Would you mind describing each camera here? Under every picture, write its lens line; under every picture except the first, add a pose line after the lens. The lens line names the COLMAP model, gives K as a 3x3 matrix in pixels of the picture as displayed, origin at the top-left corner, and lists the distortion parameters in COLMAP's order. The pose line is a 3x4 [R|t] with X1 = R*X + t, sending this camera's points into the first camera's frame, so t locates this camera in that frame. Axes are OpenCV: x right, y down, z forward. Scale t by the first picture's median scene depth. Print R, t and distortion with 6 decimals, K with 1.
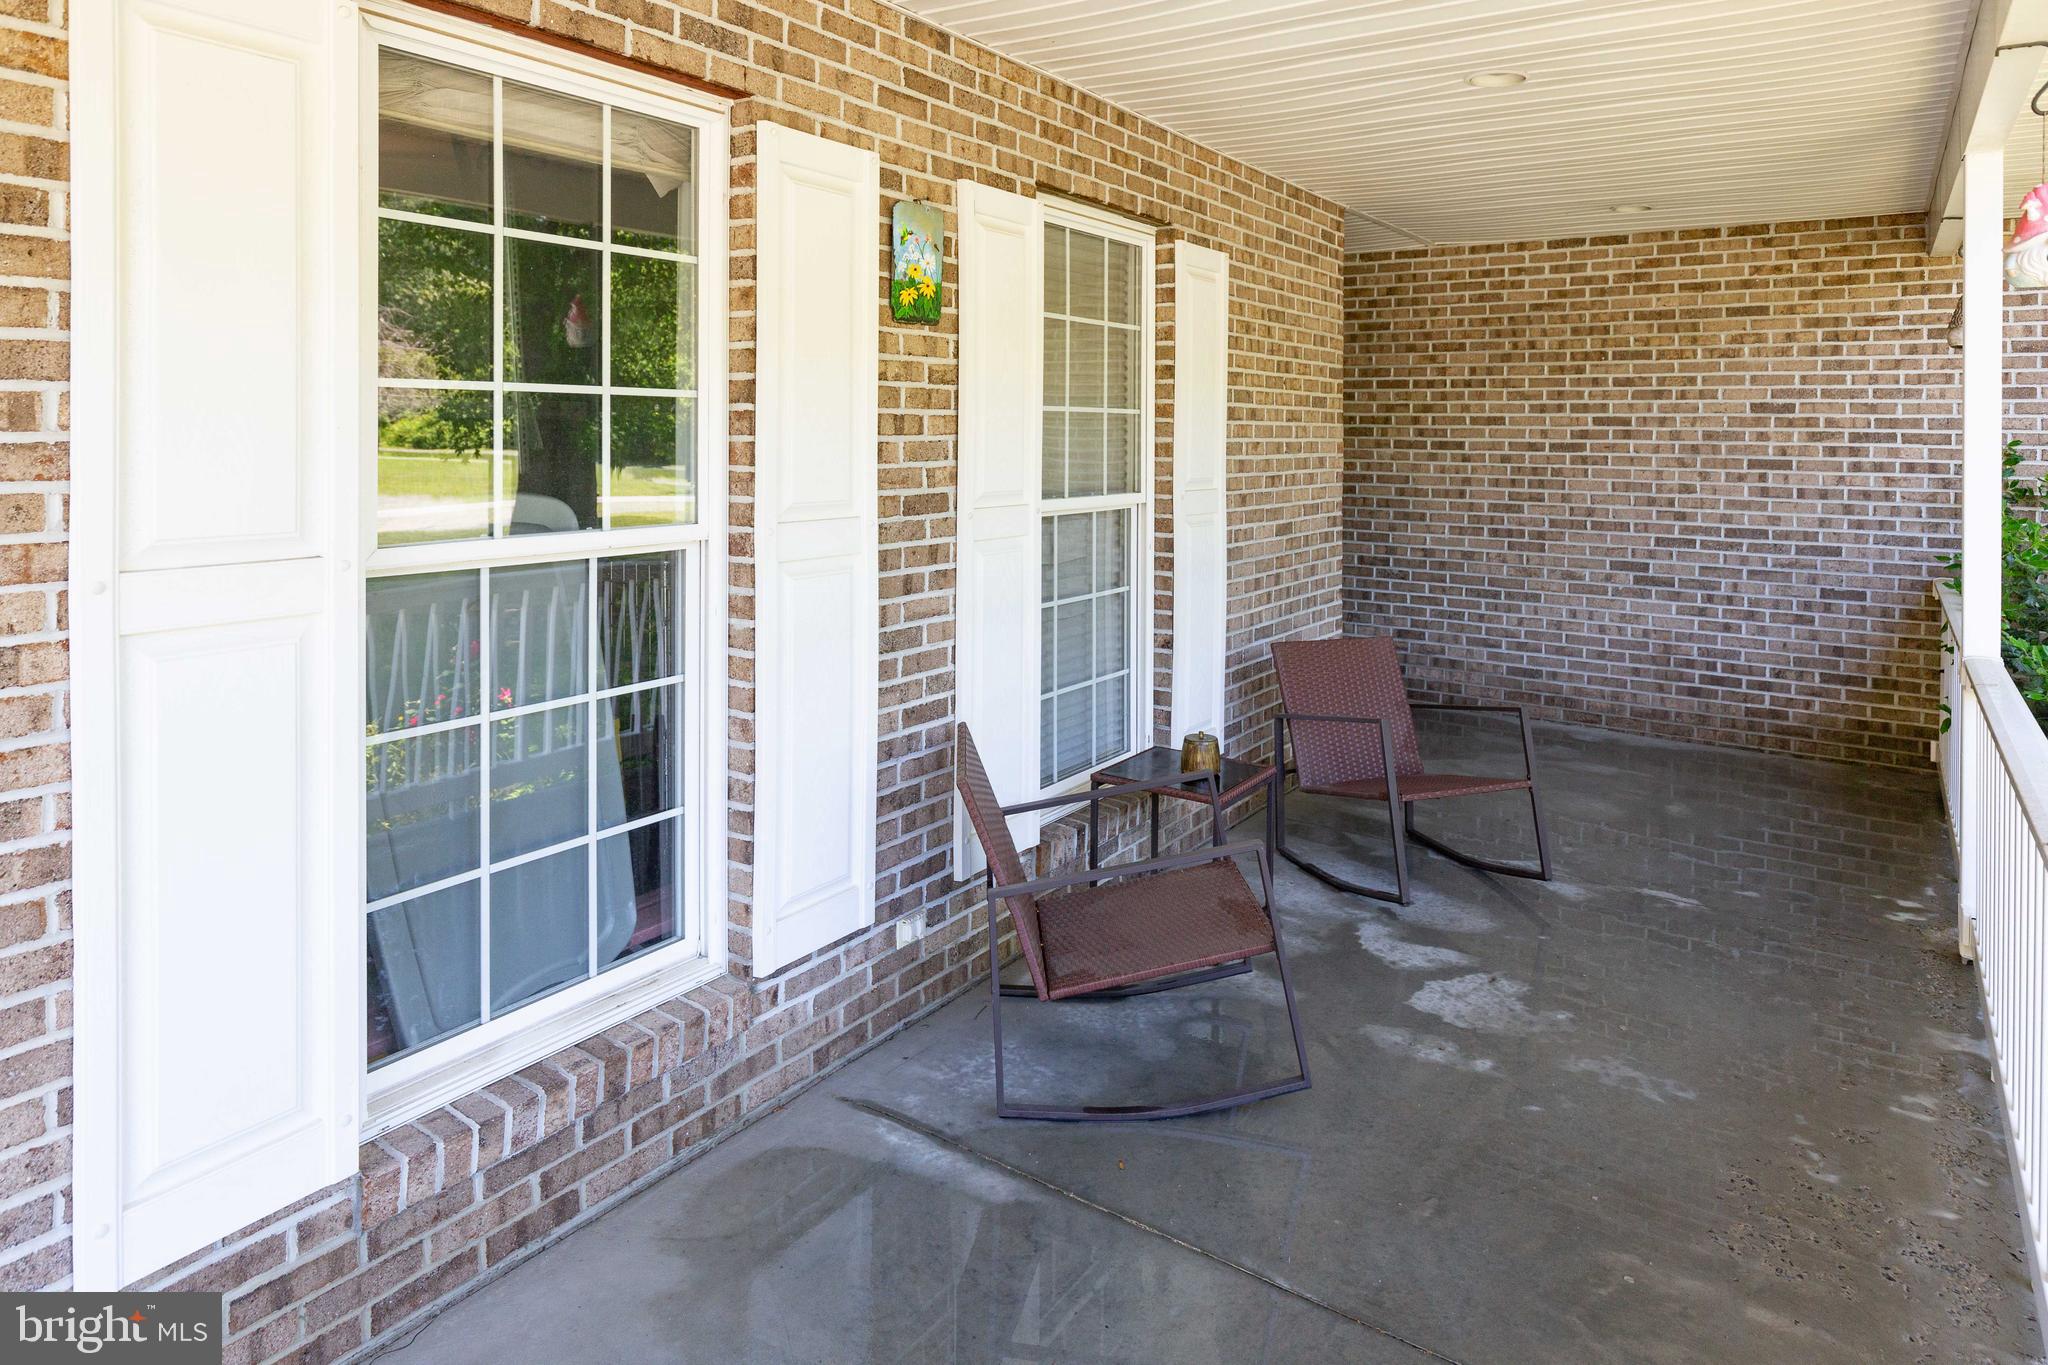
lens RADIAL K [[1270.6, 0, 1070.1], [0, 1270.6, 427.1], [0, 0, 1]] dist [-0.000159, 0.000702]
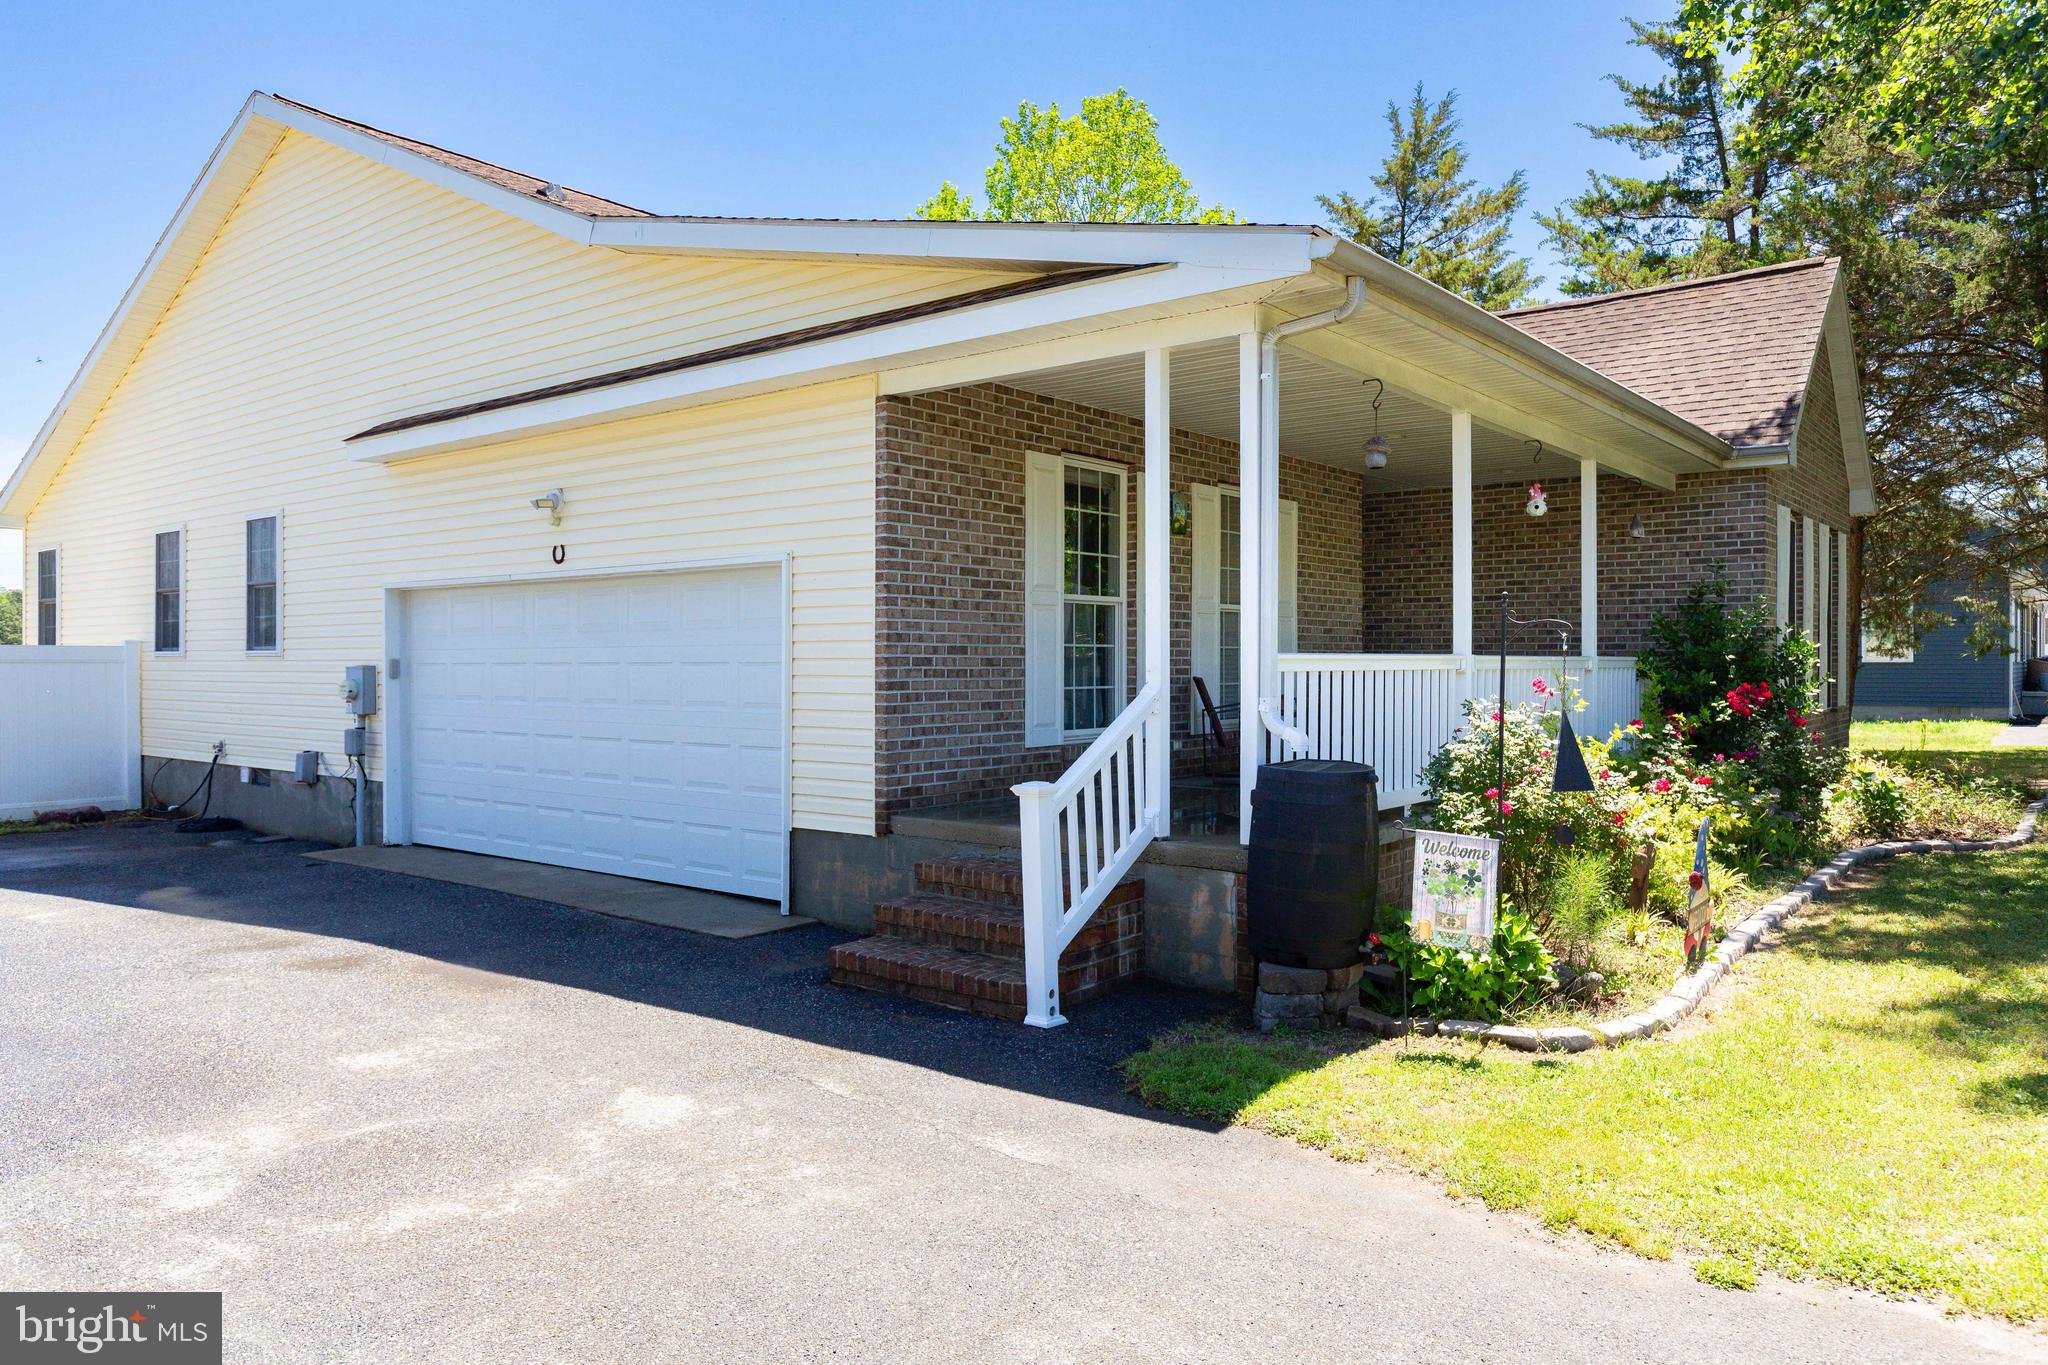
lens RADIAL K [[1337.9, 0, 1071.6], [0, 1337.9, 690.8], [0, 0, 1]] dist [0.033571, 0.000270]
pose [[0.996180, -0.006222, -0.087104, -0.061193], [0.008818, 0.999527, 0.029451, 0.109537], [0.086880, -0.030107, 0.995764, -1.241331]]
